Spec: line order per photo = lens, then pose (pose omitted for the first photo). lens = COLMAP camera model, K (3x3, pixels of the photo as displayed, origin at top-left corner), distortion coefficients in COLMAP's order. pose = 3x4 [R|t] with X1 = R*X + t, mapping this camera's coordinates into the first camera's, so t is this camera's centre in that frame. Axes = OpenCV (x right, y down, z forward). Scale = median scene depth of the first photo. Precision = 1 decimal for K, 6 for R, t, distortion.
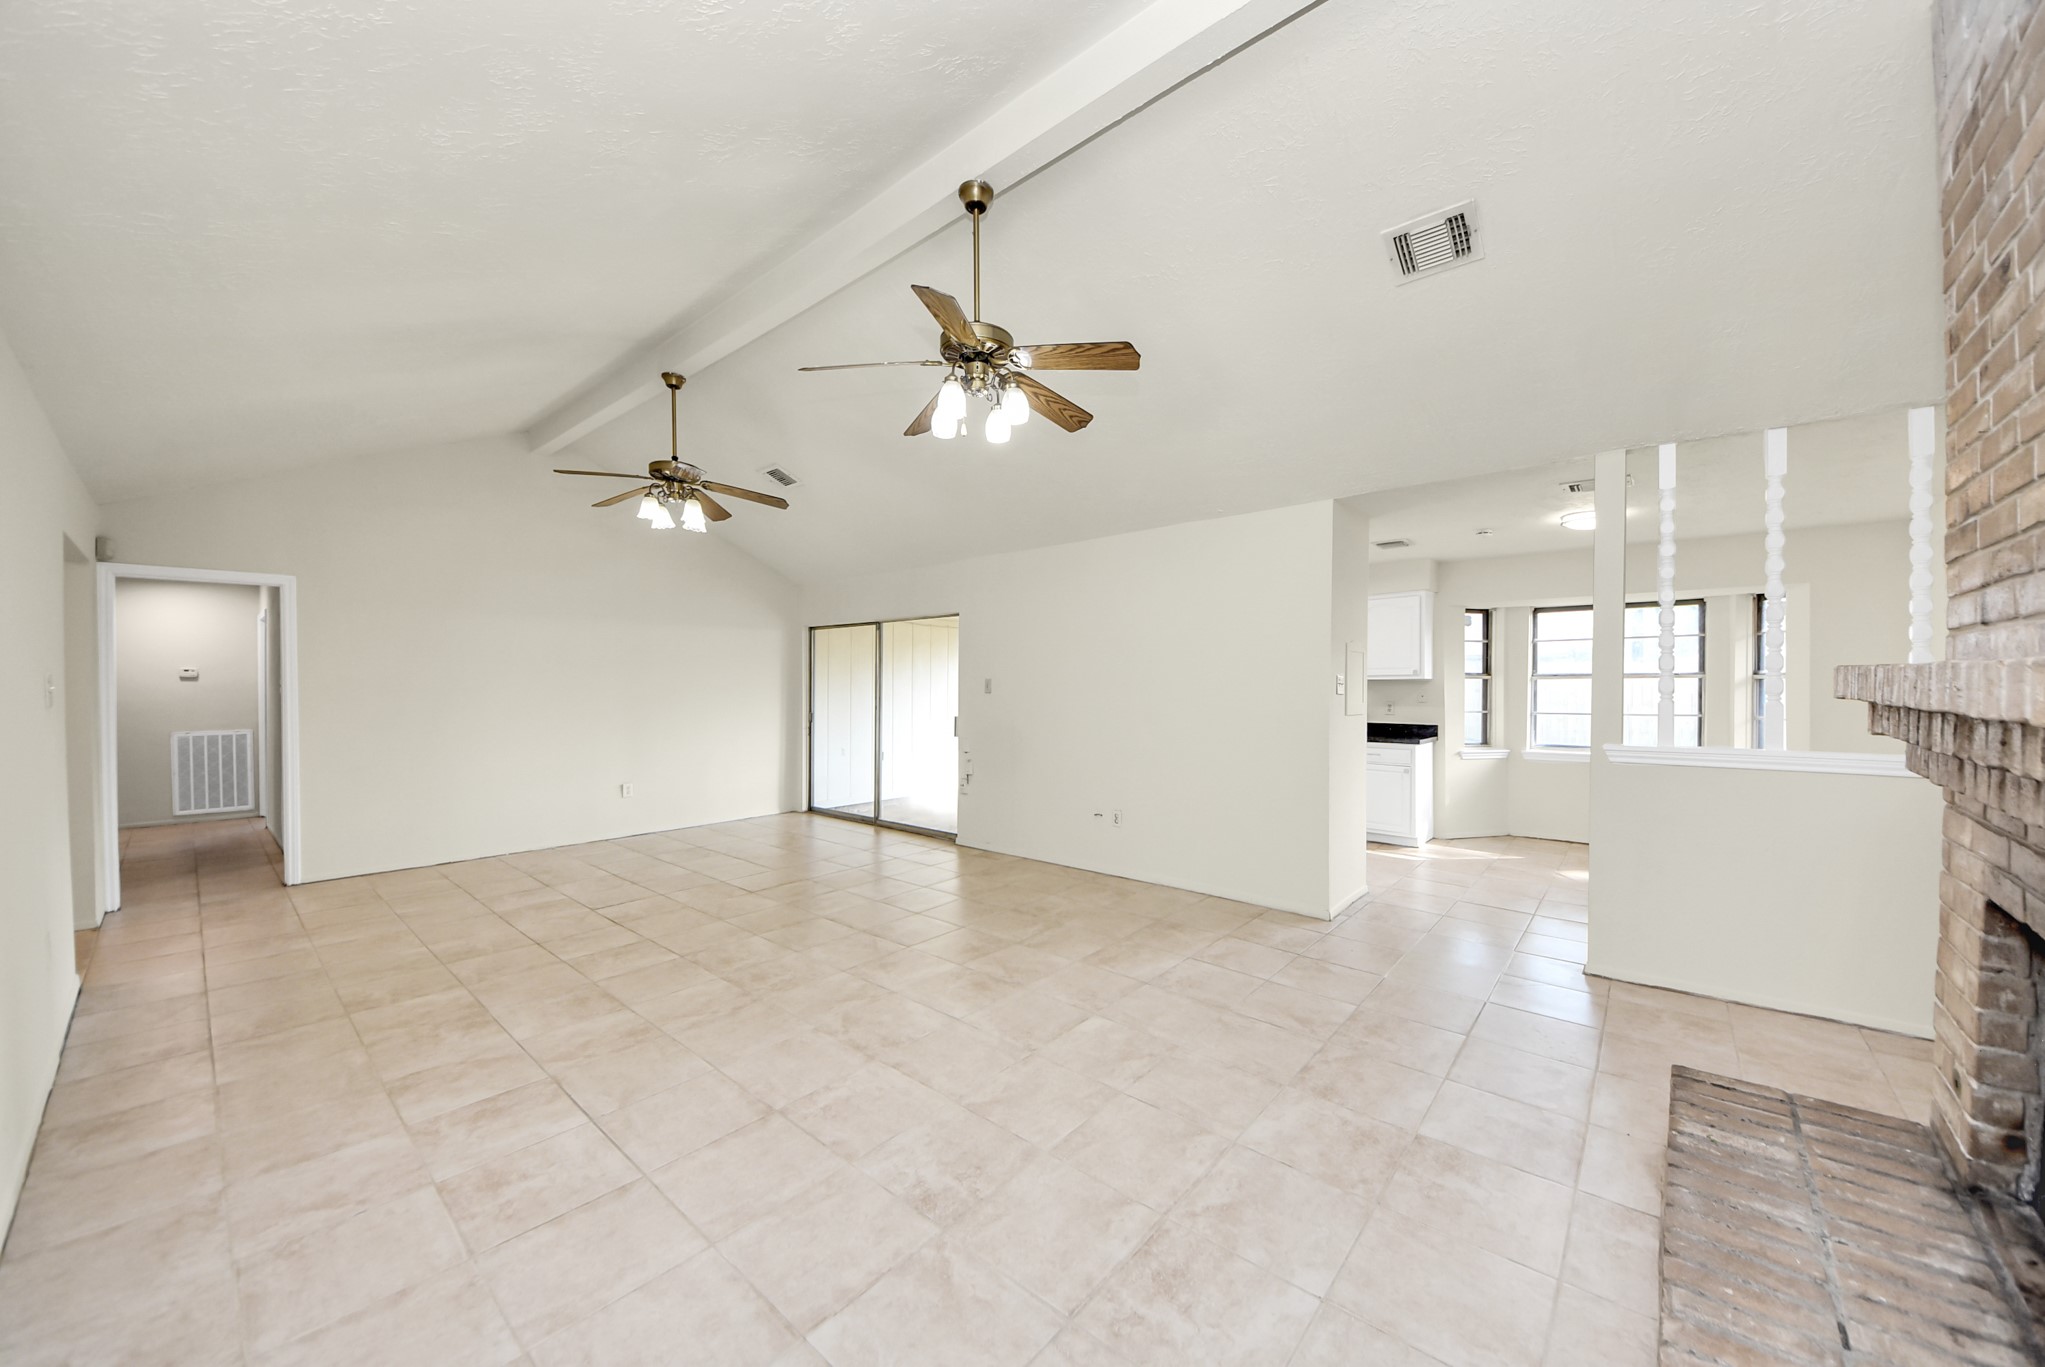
lens RADIAL K [[724.3, 0, 1037.2], [0, 724.3, 658.4], [0, 0, 1]] dist [0.050645, -0.026981]
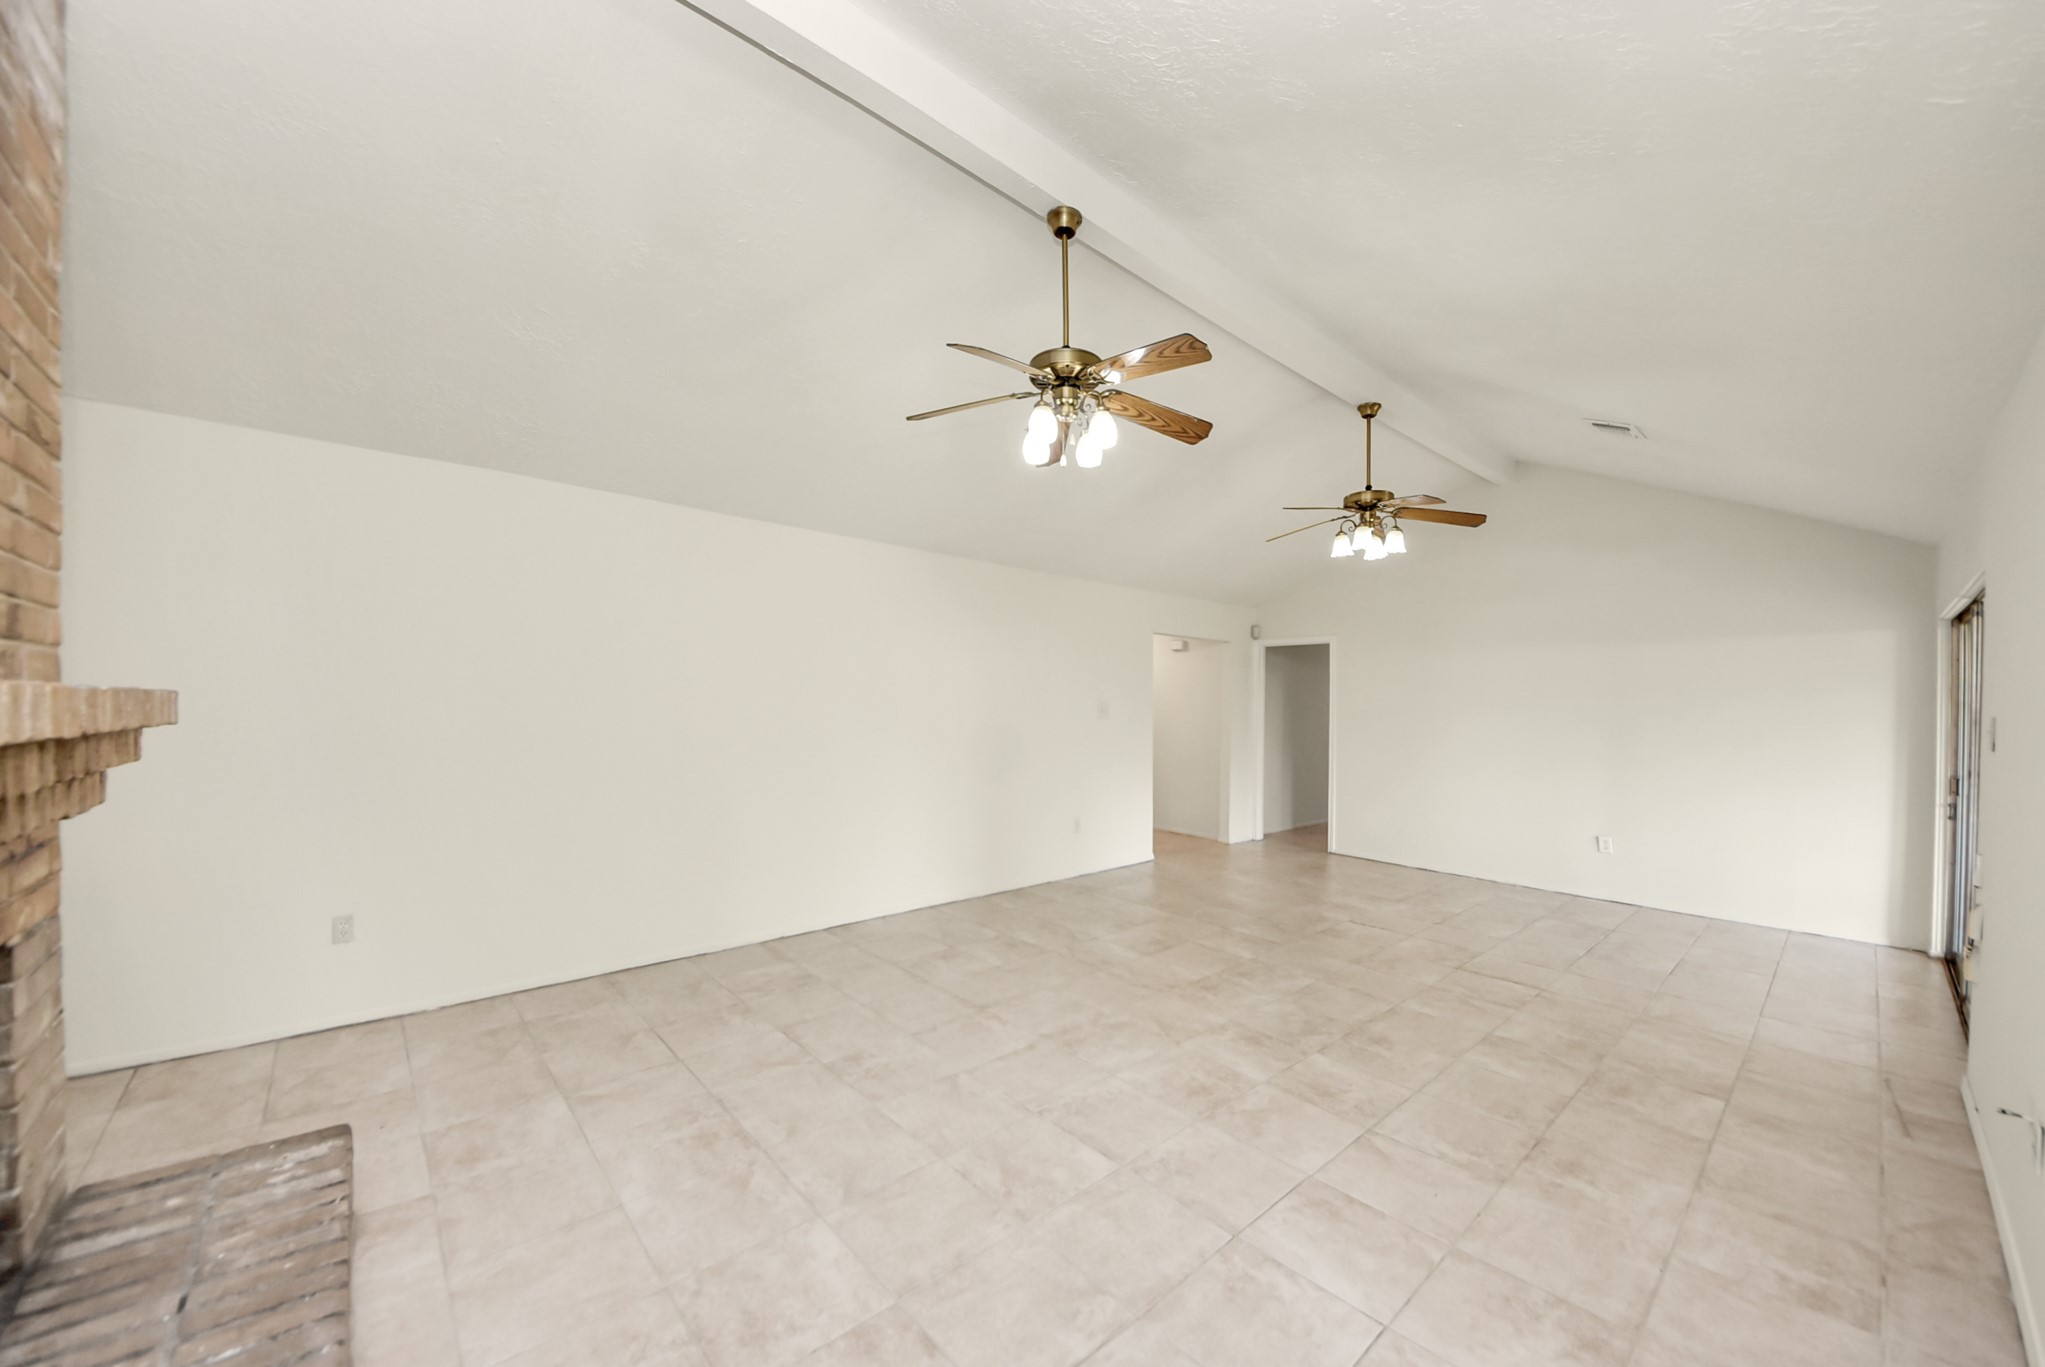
lens RADIAL K [[746.0, 0, 1024.5], [0, 746.0, 687.8], [0, 0, 1]] dist [0.024140, -0.020697]
pose [[-0.131931, -0.018624, -0.991084, 0.782486], [0.012433, 0.999714, -0.020441, 0.016661], [0.991181, -0.015018, -0.131662, 0.927157]]
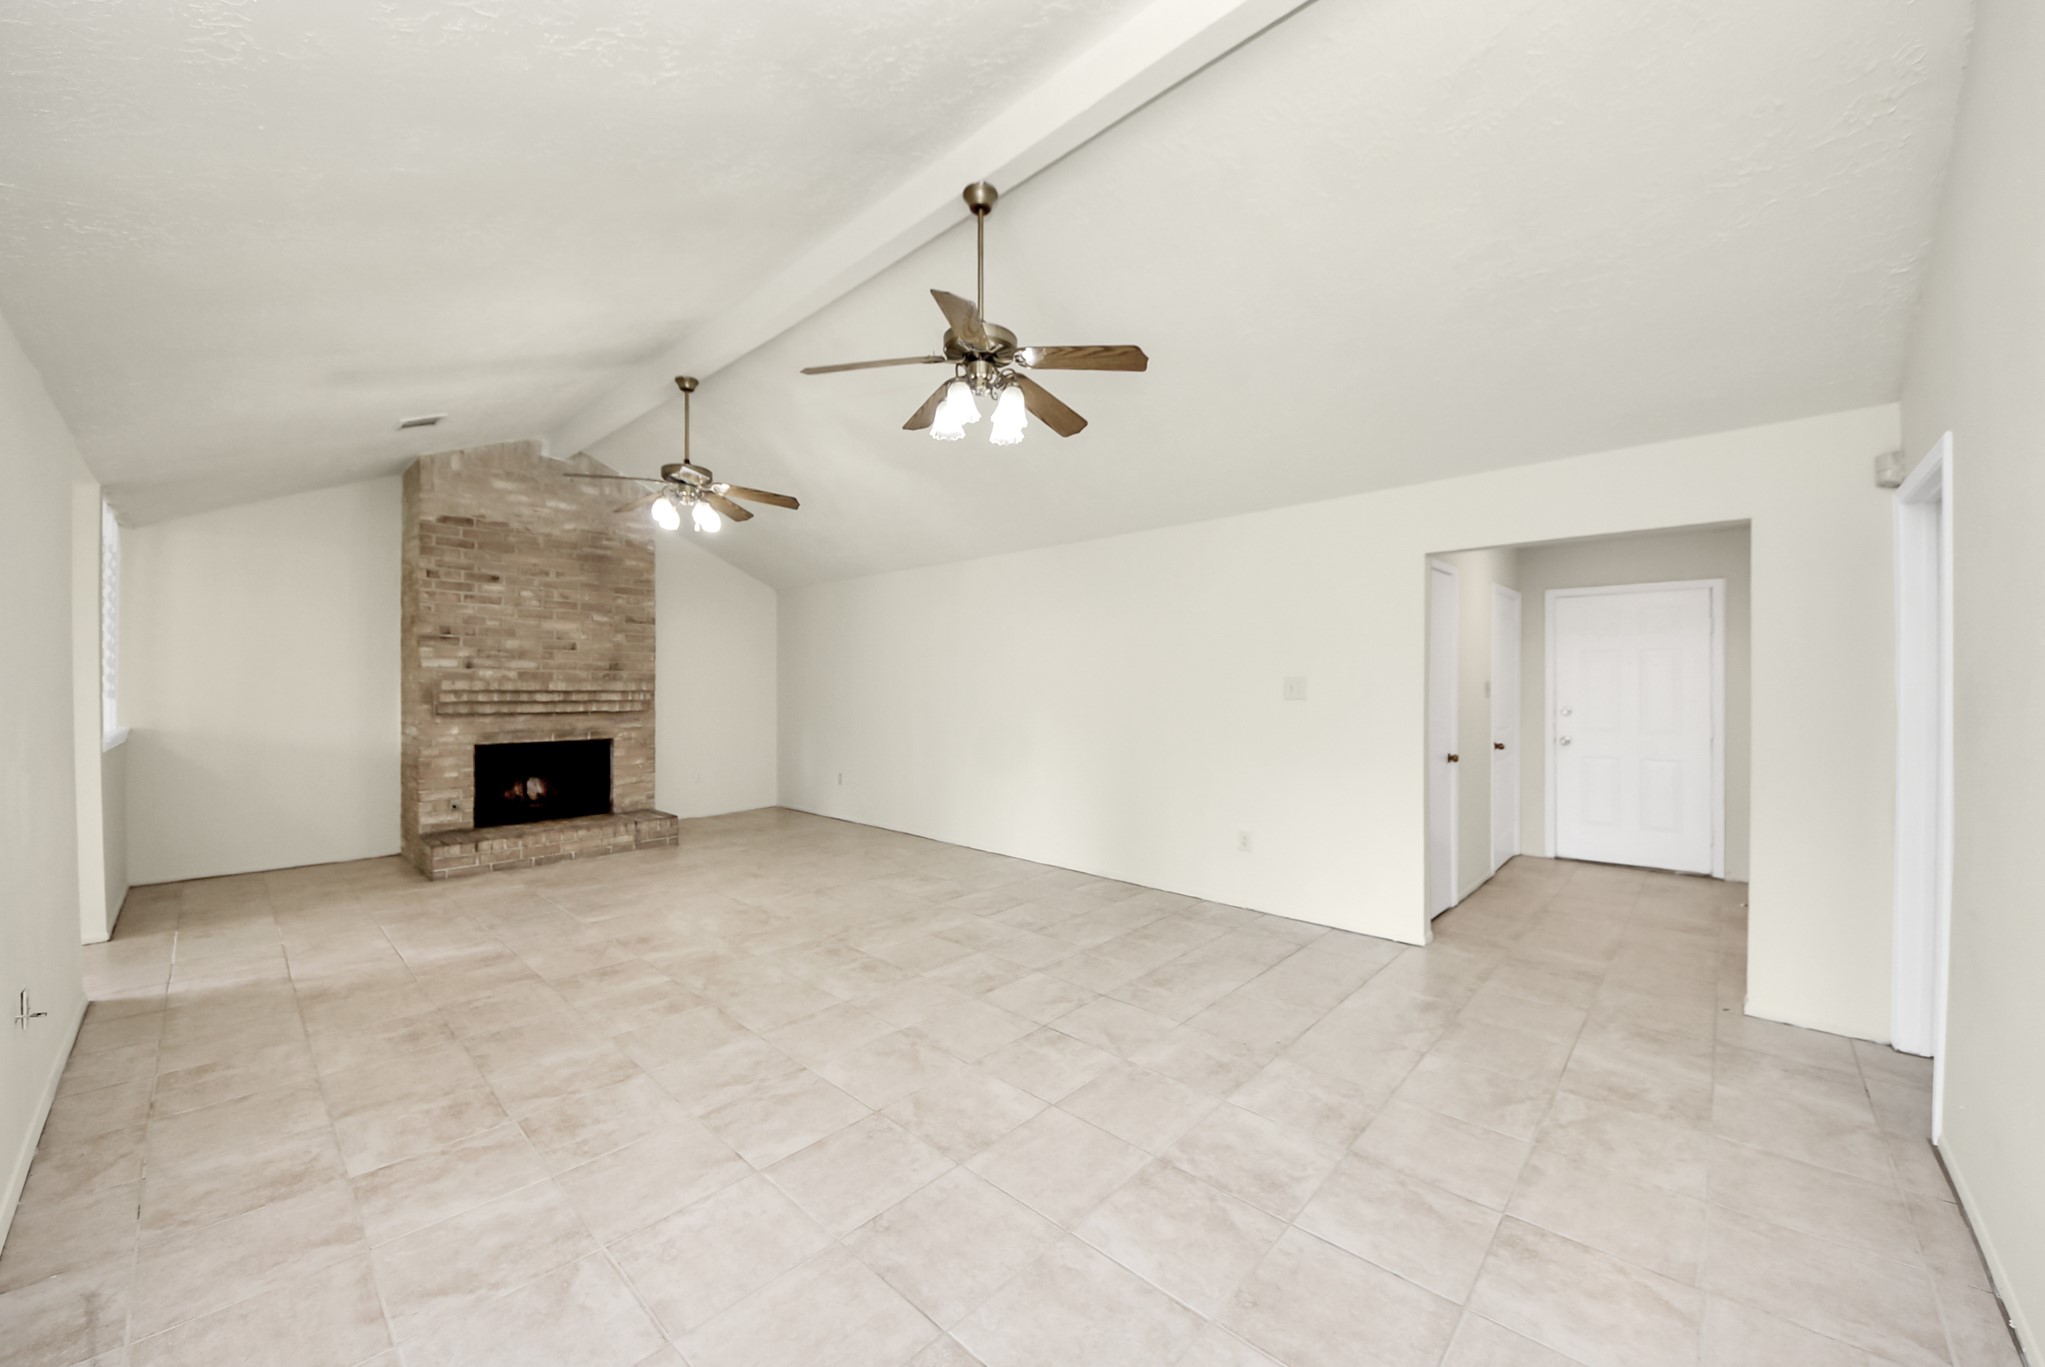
lens RADIAL K [[742.0, 0, 1048.2], [0, 742.0, 685.9], [0, 0, 1]] dist [0.040485, -0.026056]
pose [[-0.999827, 0.002839, 0.018372, -0.756220], [0.002294, 0.999558, -0.029656, 0.076786], [-0.018448, -0.029609, -0.999391, 2.220154]]
